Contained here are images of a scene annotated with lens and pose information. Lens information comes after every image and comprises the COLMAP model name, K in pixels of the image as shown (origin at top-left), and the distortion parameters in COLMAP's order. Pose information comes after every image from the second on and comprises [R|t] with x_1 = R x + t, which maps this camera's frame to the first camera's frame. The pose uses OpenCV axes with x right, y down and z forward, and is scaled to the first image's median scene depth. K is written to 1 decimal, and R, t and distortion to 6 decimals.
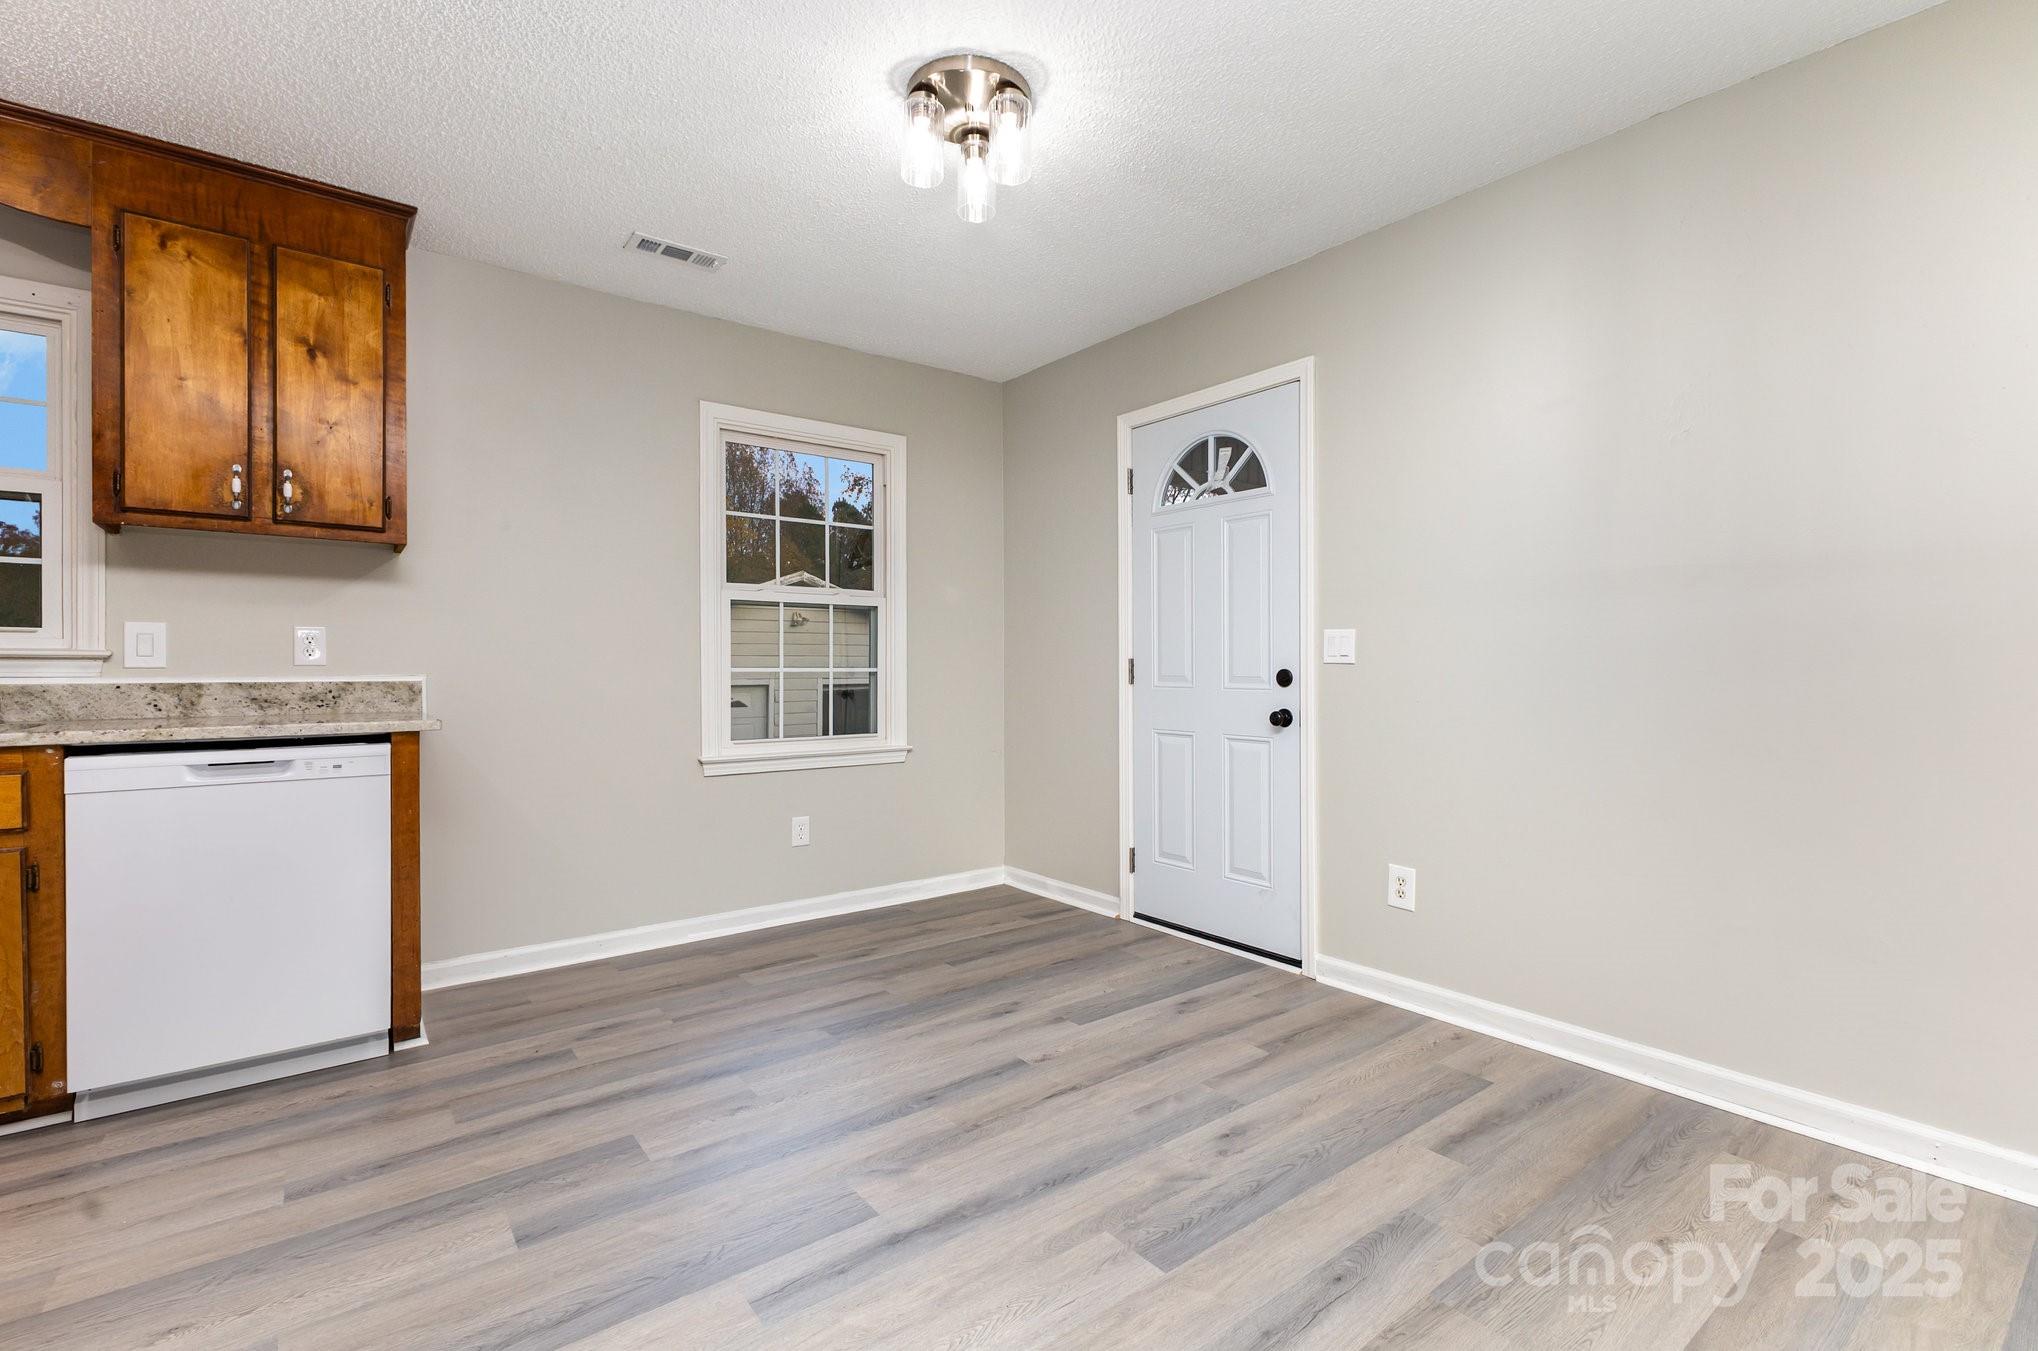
lens RADIAL K [[920.7, 0, 1011.9], [0, 920.7, 668.2], [0, 0, 1]] dist [0.001379, -0.000001]
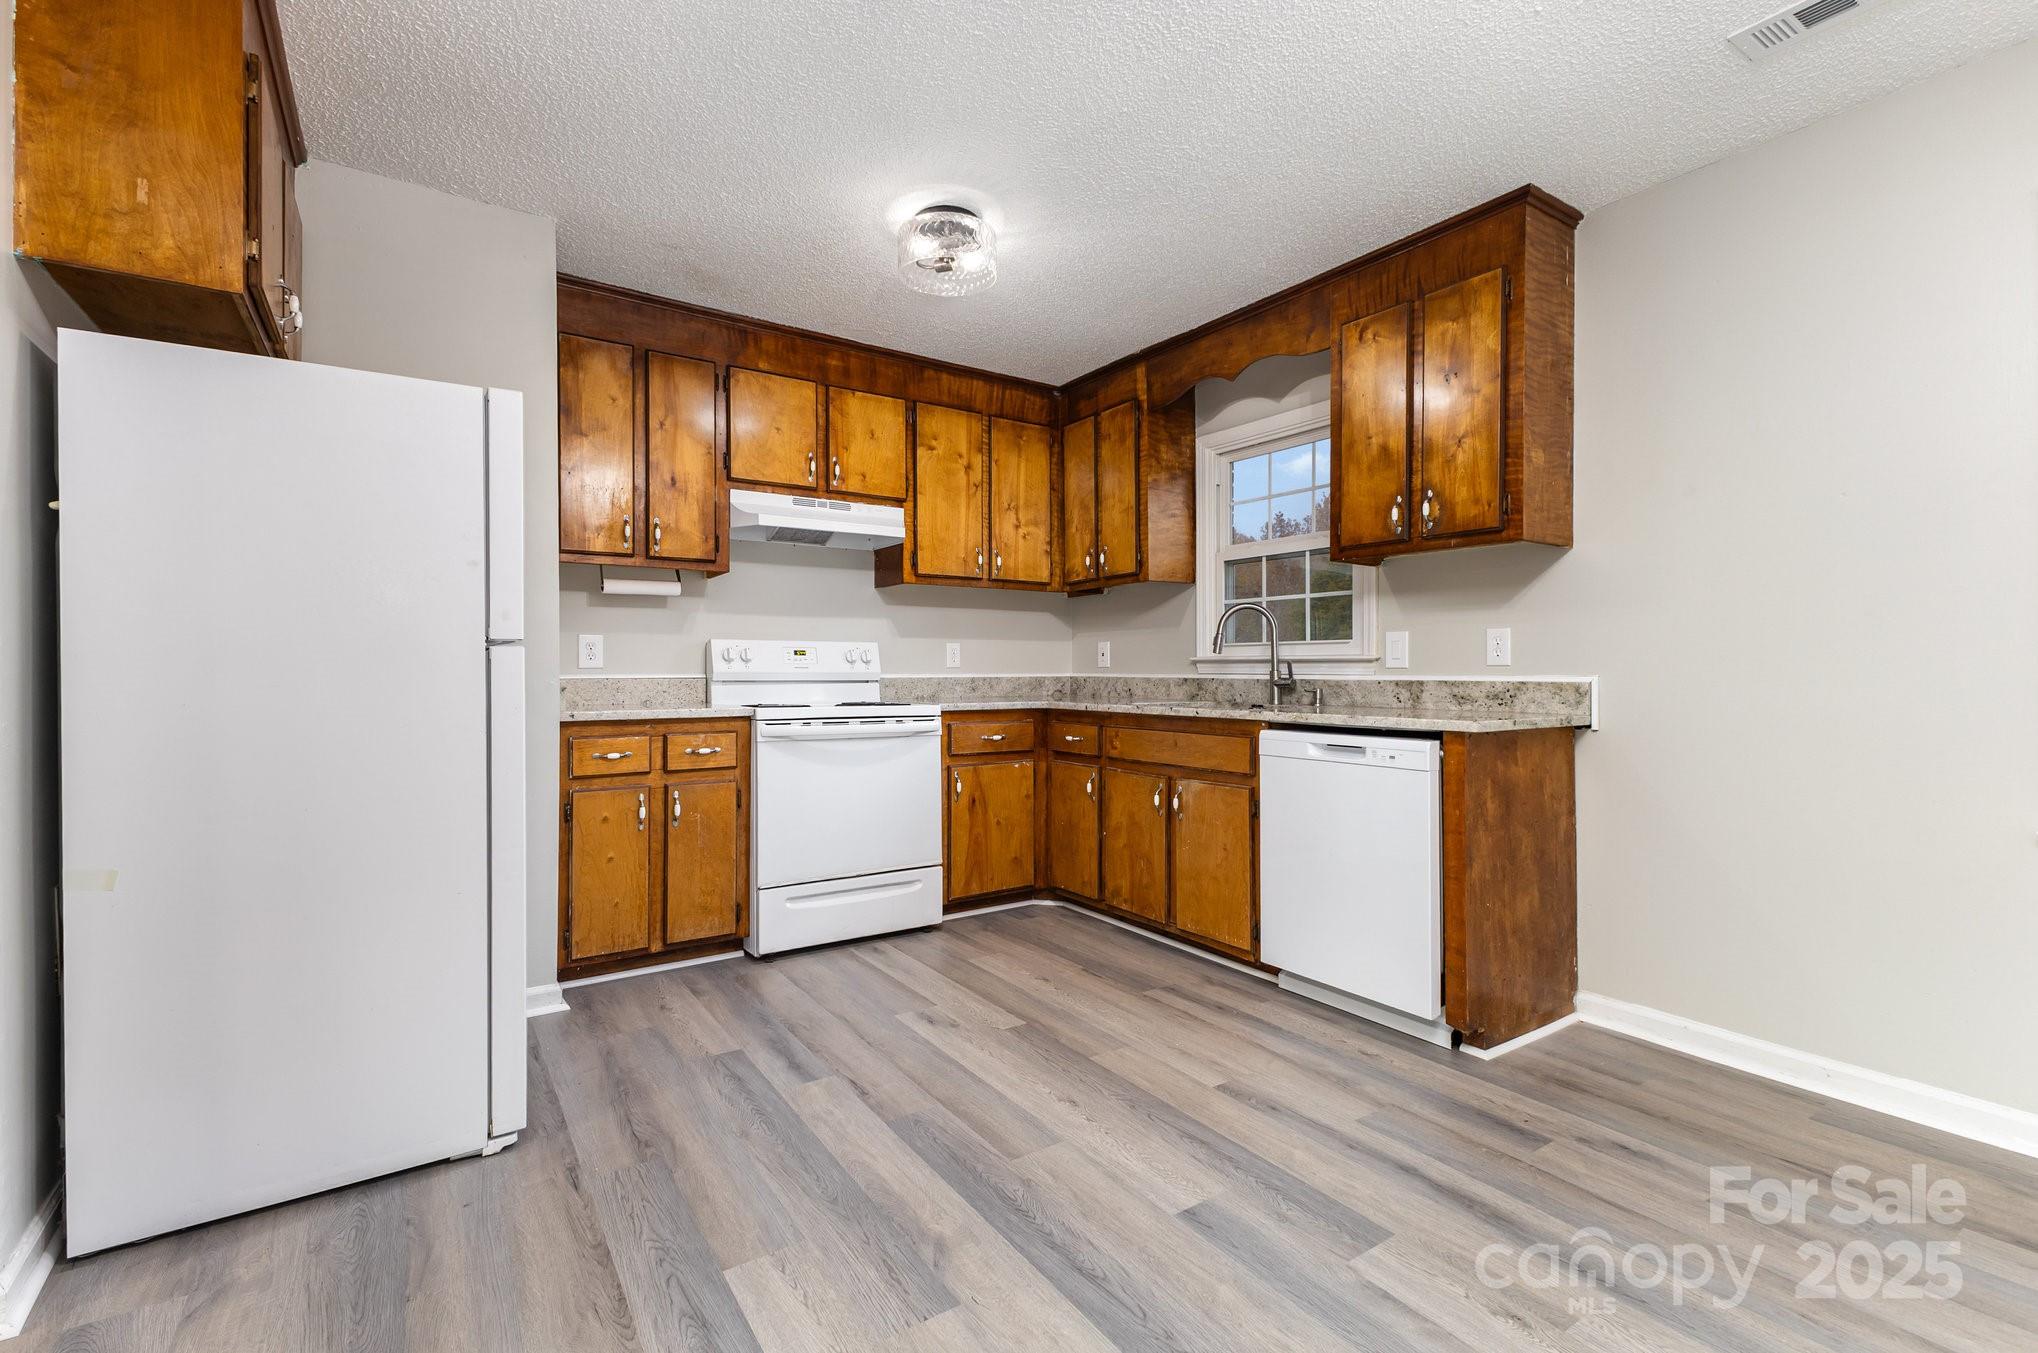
lens RADIAL K [[896.3, 0, 1024.5], [0, 896.3, 662.5], [0, 0, 1]] dist [0.001820, 0.000157]
pose [[-0.065969, -0.008287, -0.997787, 0.319096], [-0.002201, 0.999964, -0.008159, 0.003230], [0.997819, 0.001658, -0.065985, 0.561096]]
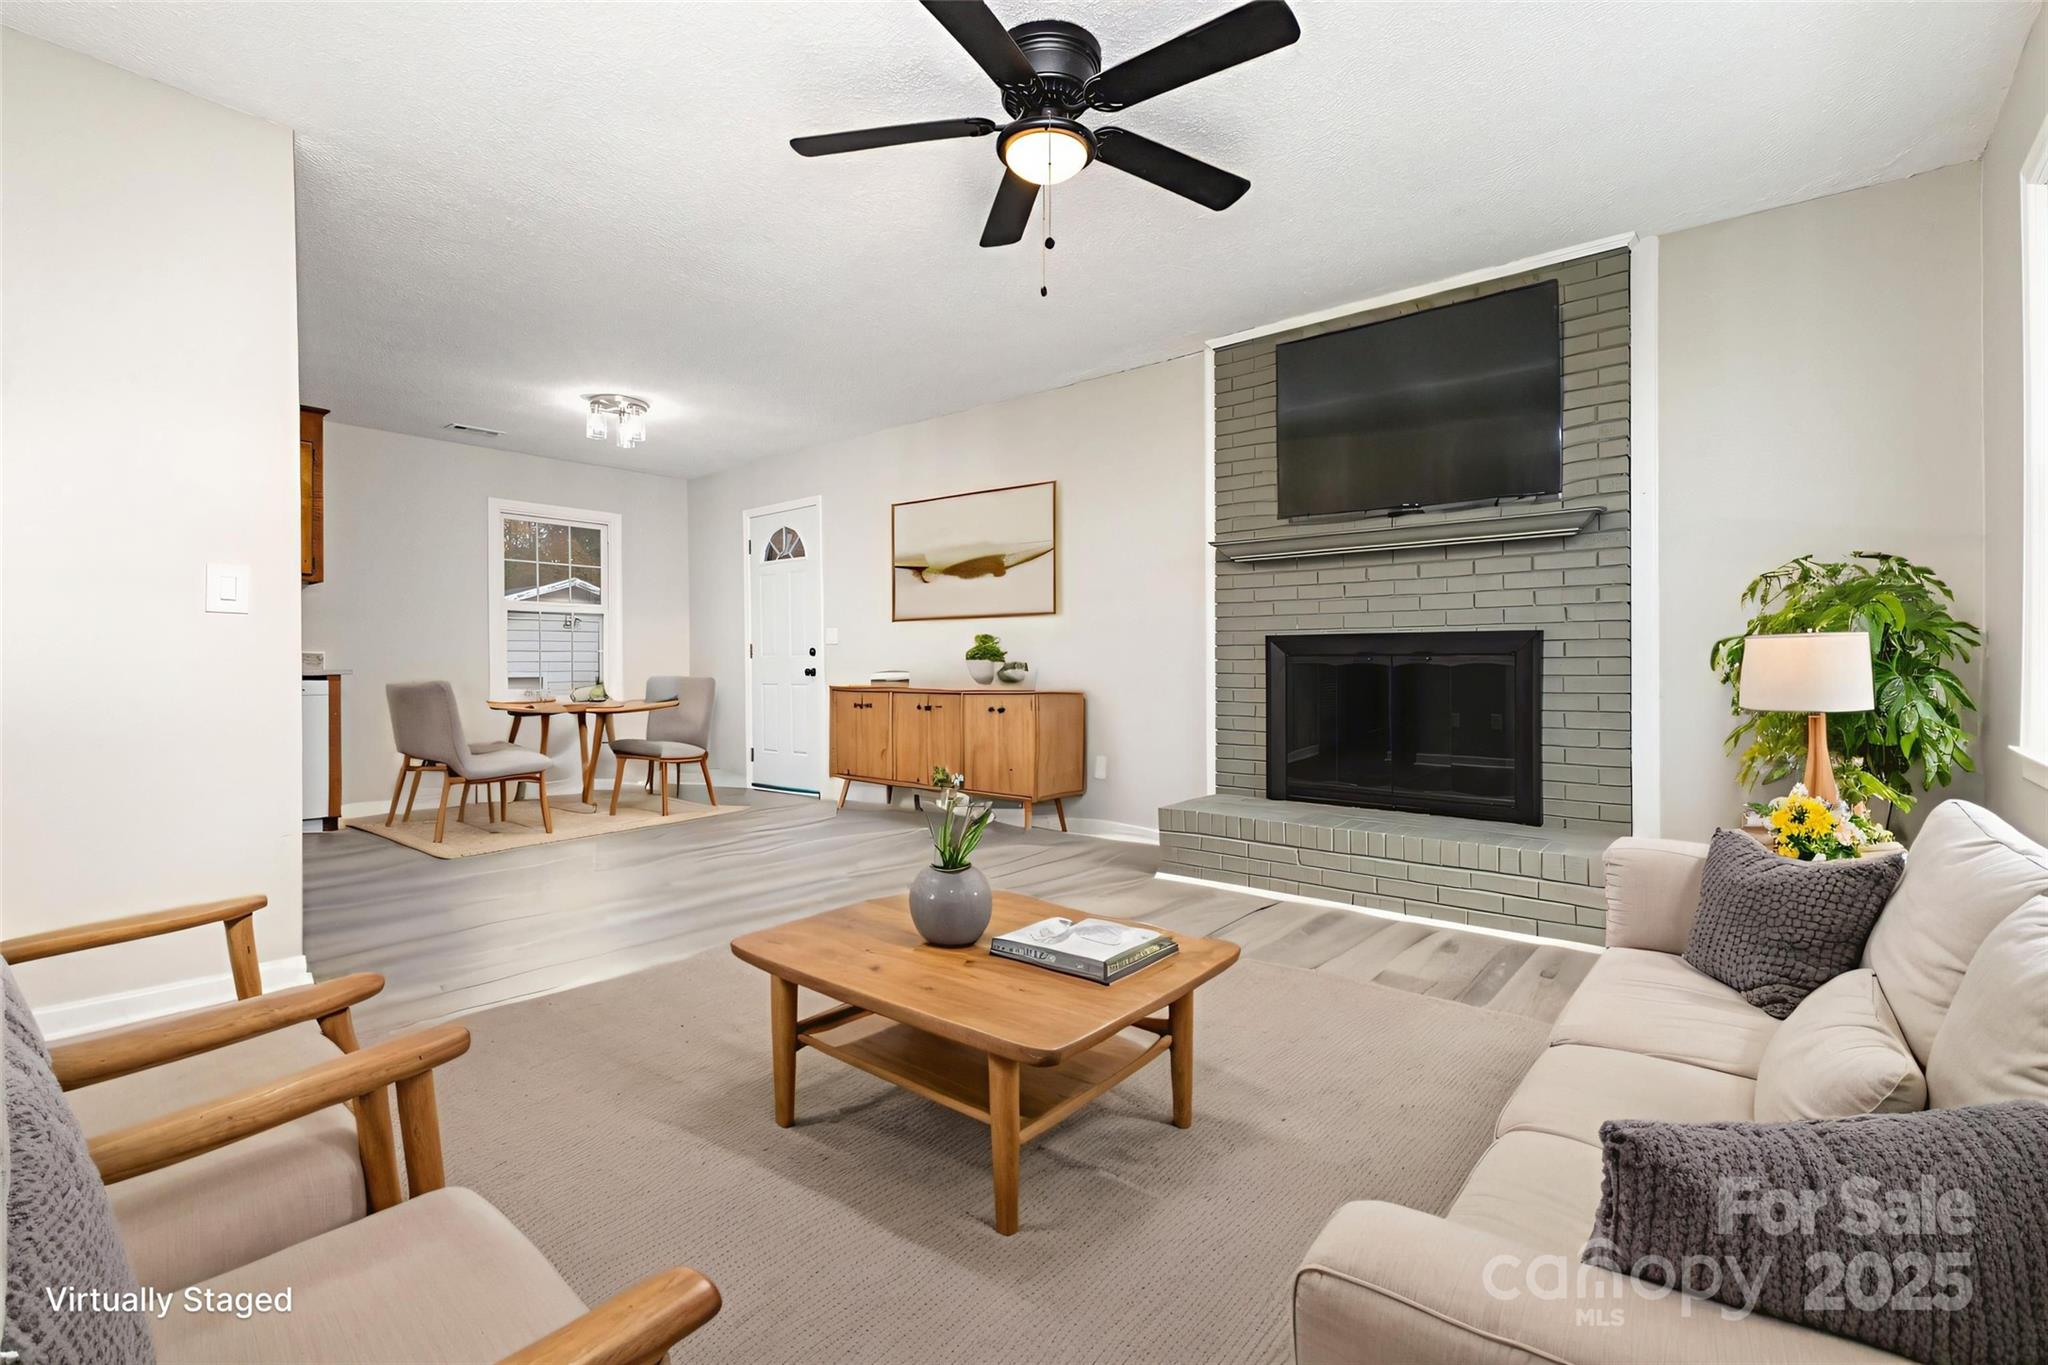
lens RADIAL K [[918.2, 0, 1032.1], [0, 918.2, 671.4], [0, 0, 1]] dist [0.004235, 0.000181]
pose [[0.975208, -0.004903, 0.221234, 0.379012], [0.004976, 0.999988, 0.000228, 0.064541], [-0.221233, 0.000878, 0.975221, -1.258050]]
